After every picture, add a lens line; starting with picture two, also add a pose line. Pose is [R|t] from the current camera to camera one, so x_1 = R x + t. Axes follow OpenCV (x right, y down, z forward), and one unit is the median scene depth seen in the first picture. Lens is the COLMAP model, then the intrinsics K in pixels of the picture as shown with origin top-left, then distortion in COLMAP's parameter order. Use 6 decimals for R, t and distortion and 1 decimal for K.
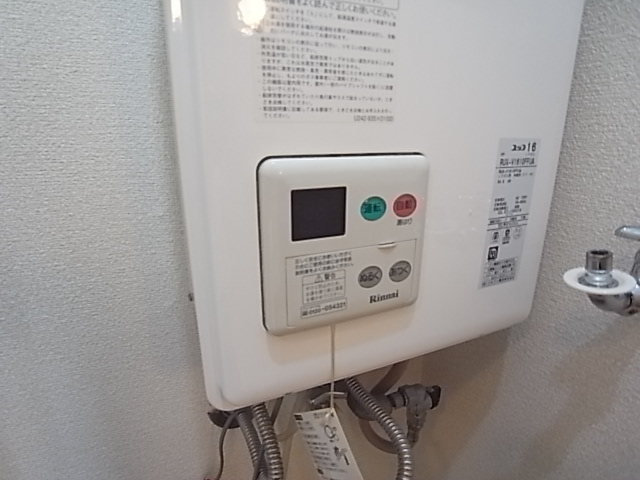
lens RADIAL K [[368.9, 0, 320.4], [0, 368.9, 240.6], [0, 0, 1]] dist [-0.008666, -0.001282]
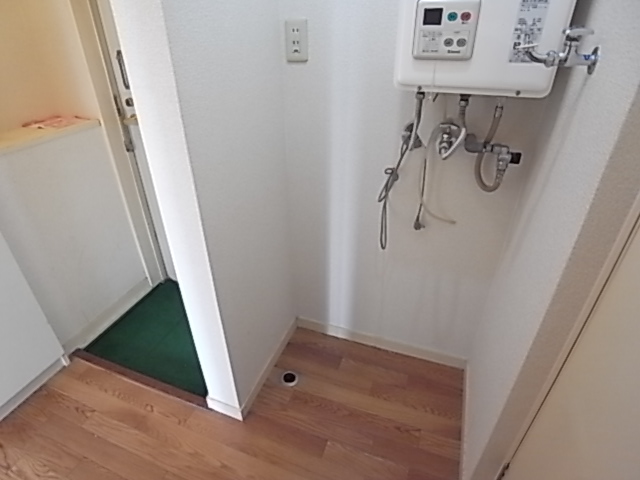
lens RADIAL K [[368.9, 0, 318.1], [0, 368.9, 238.9], [0, 0, 1]] dist [-0.008666, -0.001282]
pose [[0.818483, 0.294676, -0.493206, 1.188016], [-0.132847, 0.932254, 0.336532, 0.708898], [0.558961, -0.209925, 0.802181, -2.327702]]
